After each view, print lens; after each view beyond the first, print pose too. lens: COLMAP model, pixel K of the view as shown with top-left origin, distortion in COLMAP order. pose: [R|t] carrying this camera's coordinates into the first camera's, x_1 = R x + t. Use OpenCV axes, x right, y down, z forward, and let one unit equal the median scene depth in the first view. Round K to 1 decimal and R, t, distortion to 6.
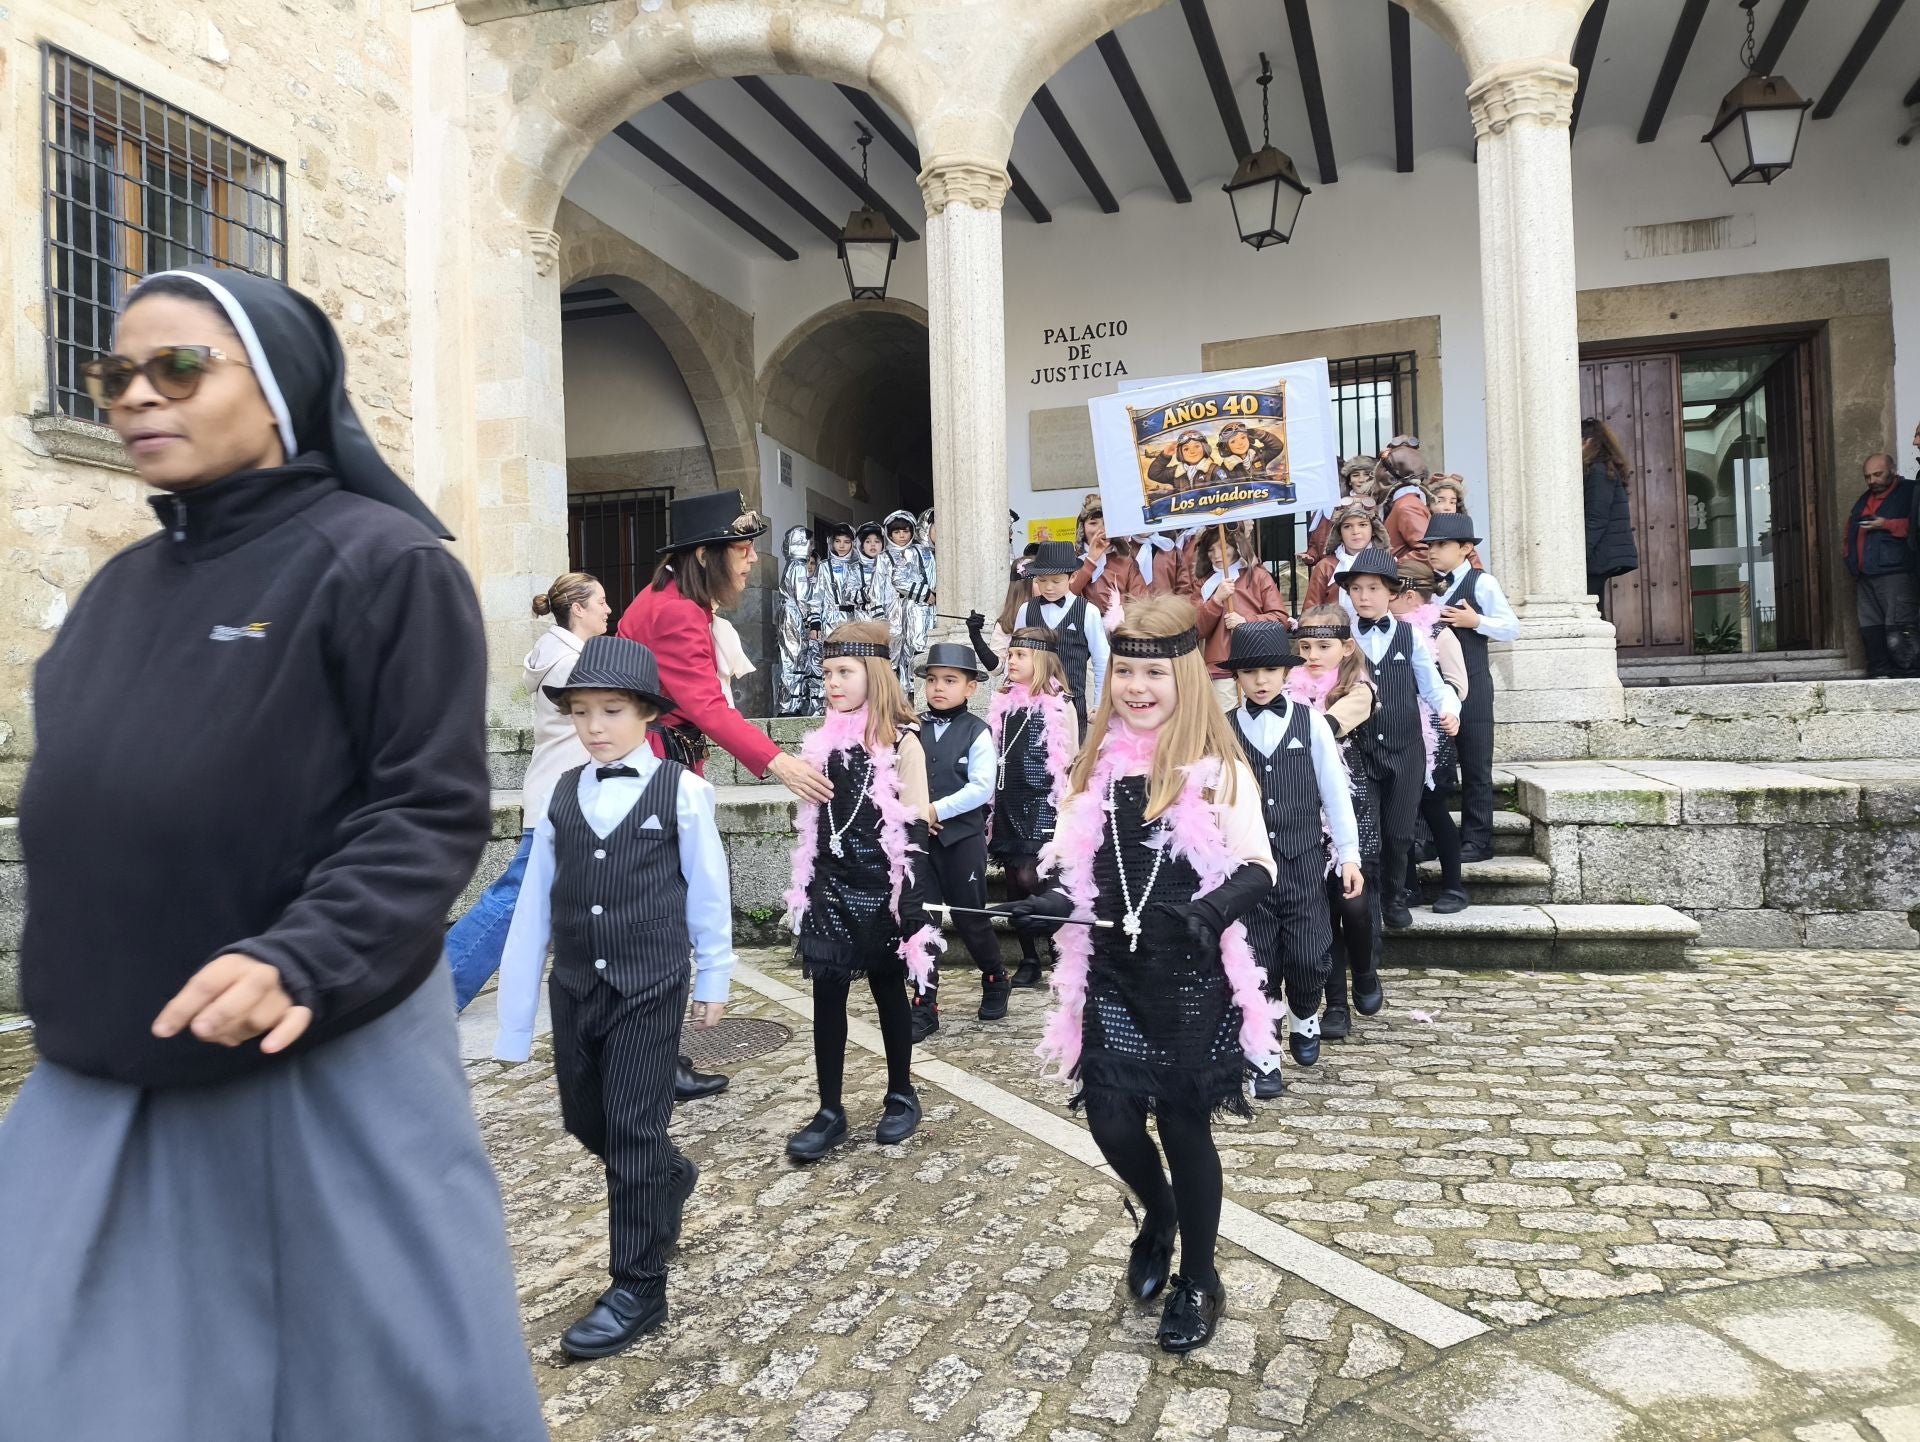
lens RADIAL K [[1398.7, 0, 956.1], [0, 1398.7, 700.3], [0, 0, 1]] dist [0.038261, -0.045826]
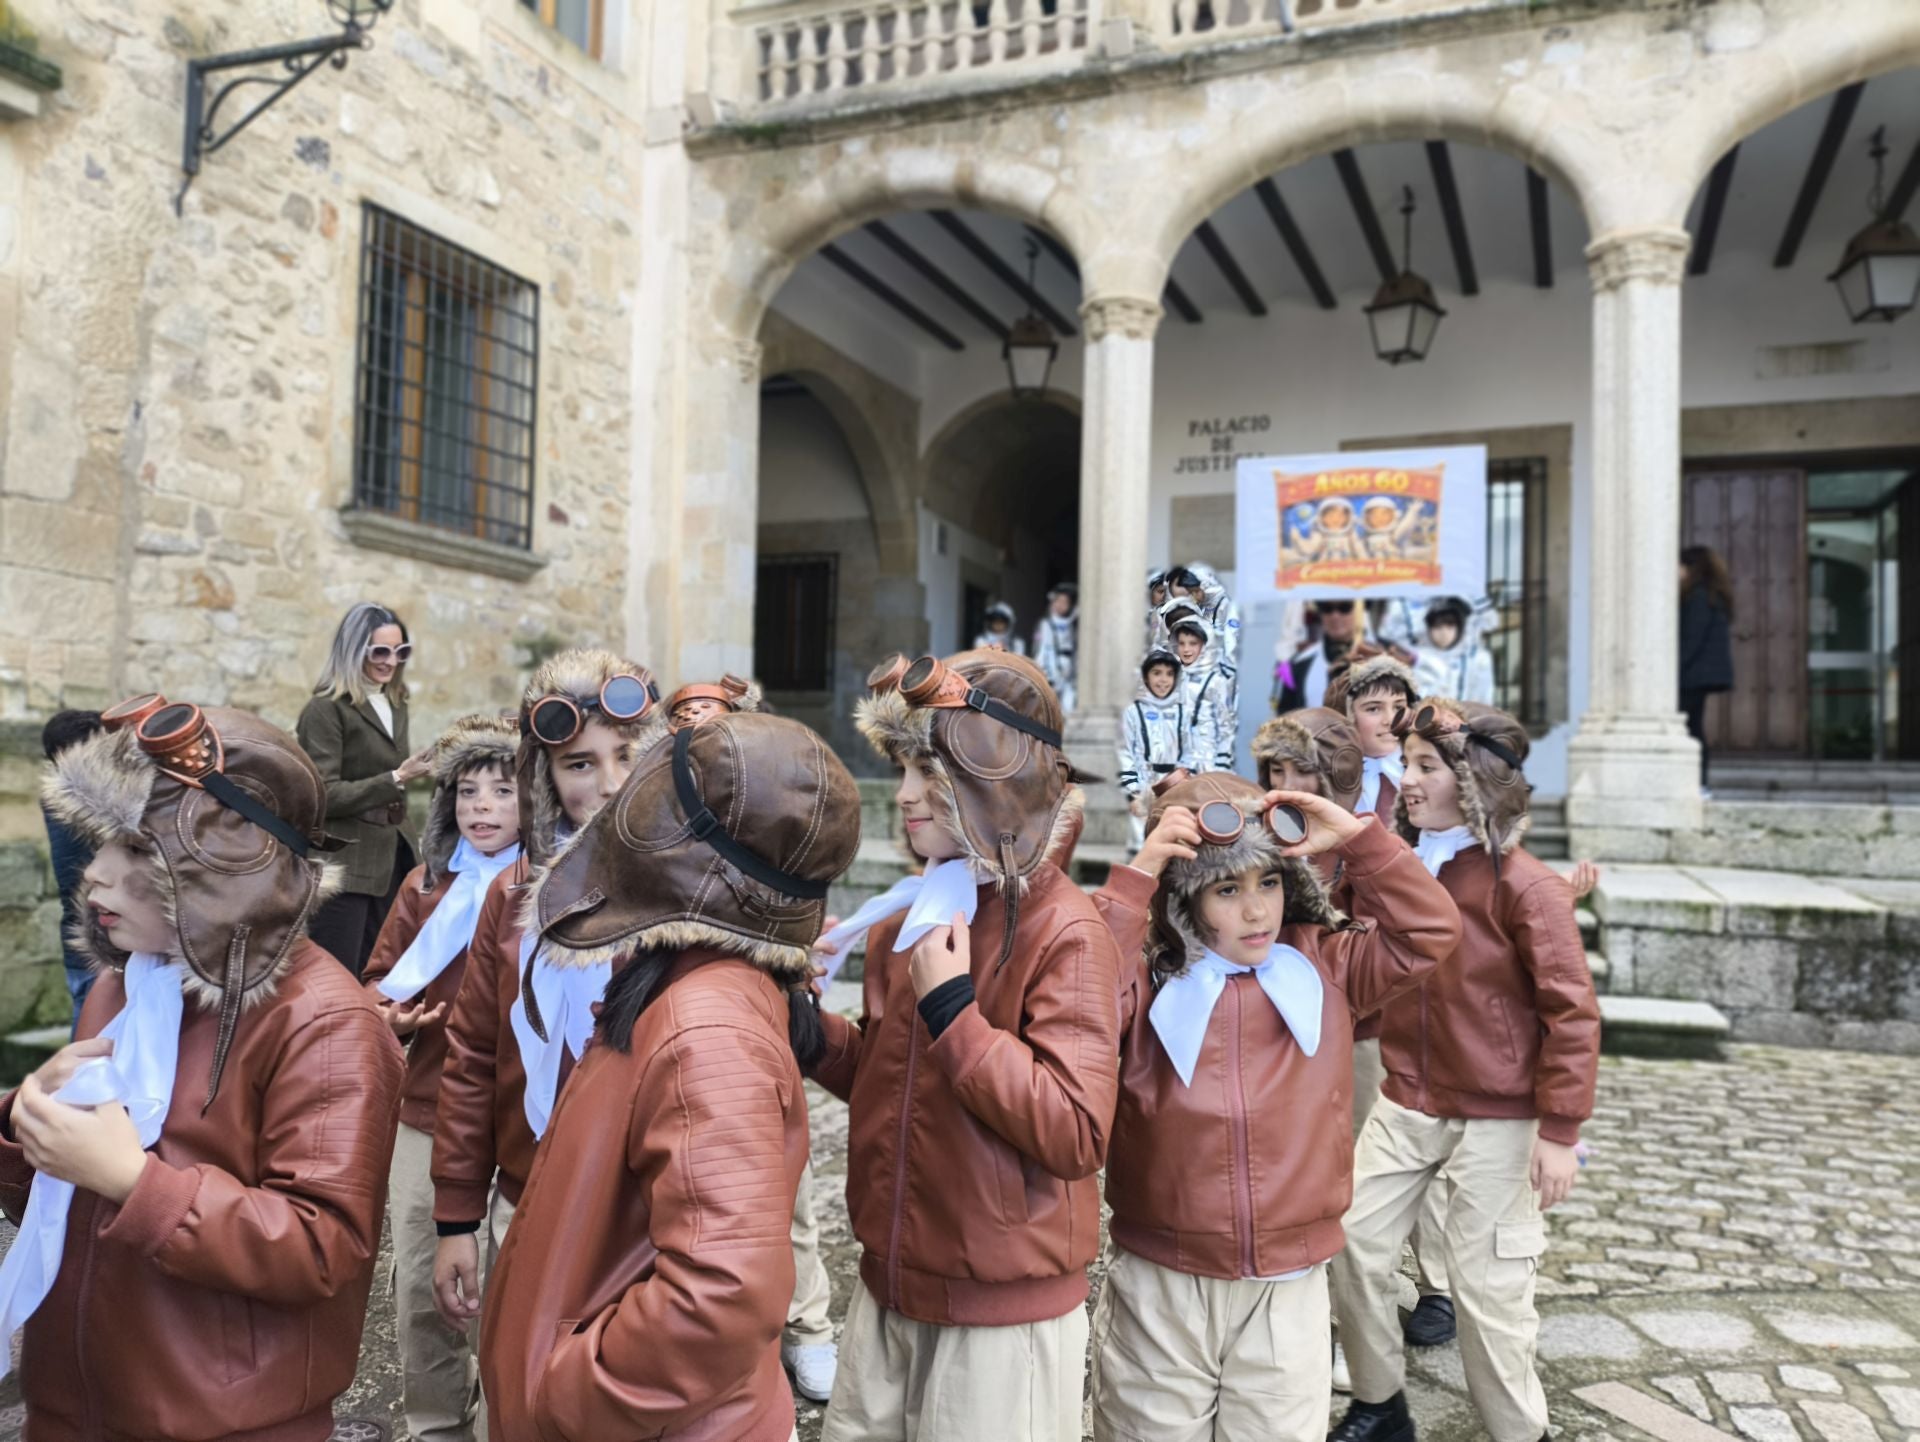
lens RADIAL K [[1398.7, 0, 961.2], [0, 1398.7, 733.3], [0, 0, 1]] dist [0.038261, -0.045826]
pose [[0.994523, 0.049355, -0.092129, -0.002489], [-0.049733, 0.998761, -0.001810, -0.030062], [0.091926, 0.006382, 0.995745, -0.143218]]
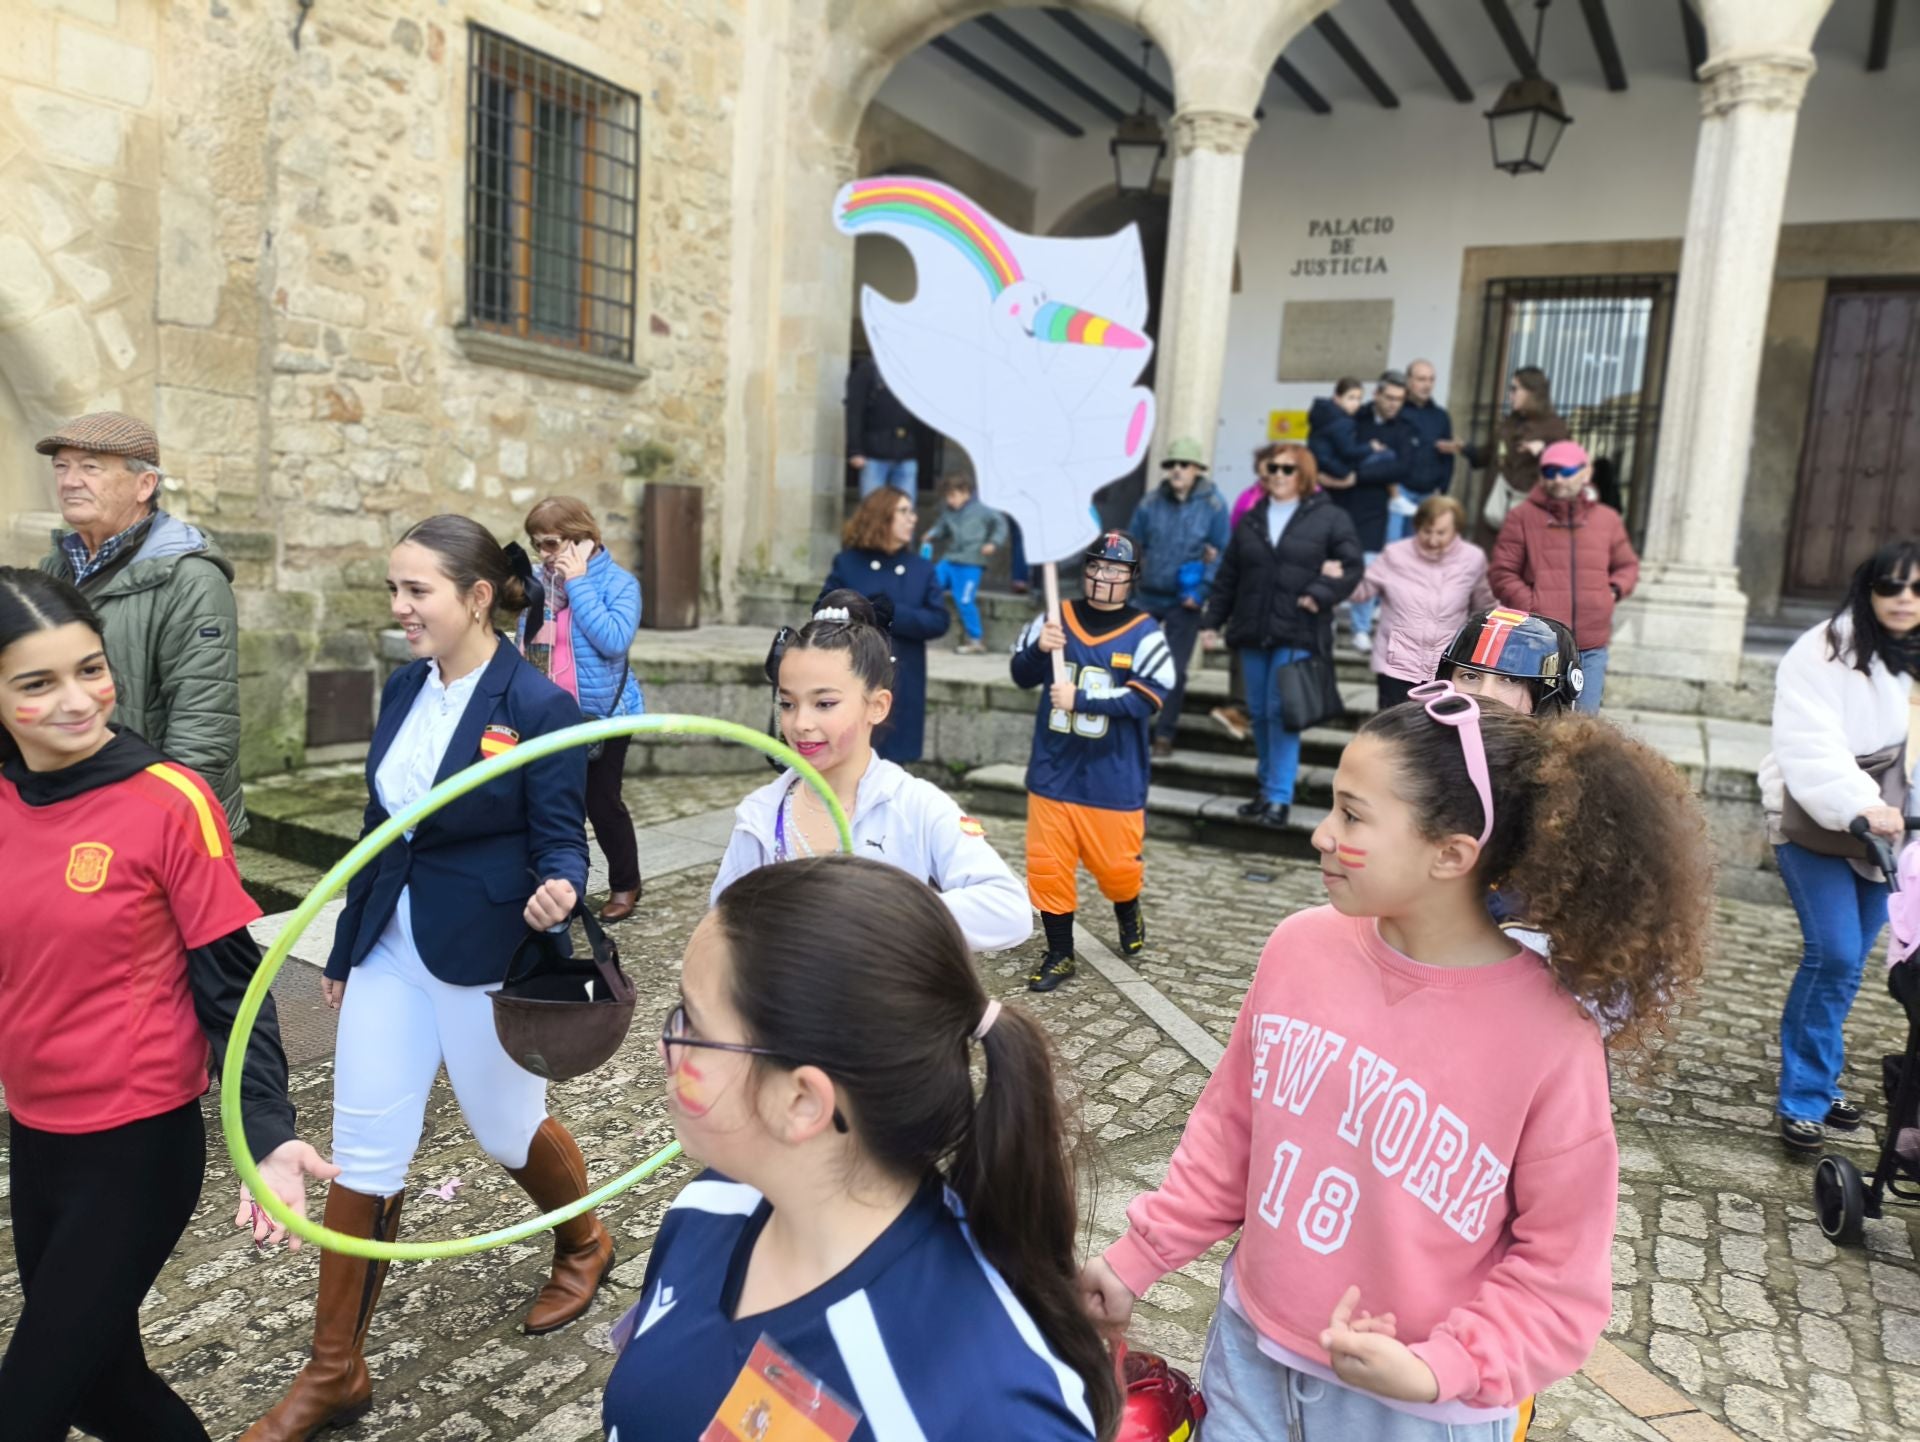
lens RADIAL K [[1398.7, 0, 946.7], [0, 1398.7, 754.8], [0, 0, 1]] dist [0.038261, -0.045826]
pose [[0.973997, 0.120583, -0.191806, 0.084384], [-0.085723, 0.979801, 0.180670, -0.078455], [0.209718, -0.159530, 0.964660, -0.215577]]
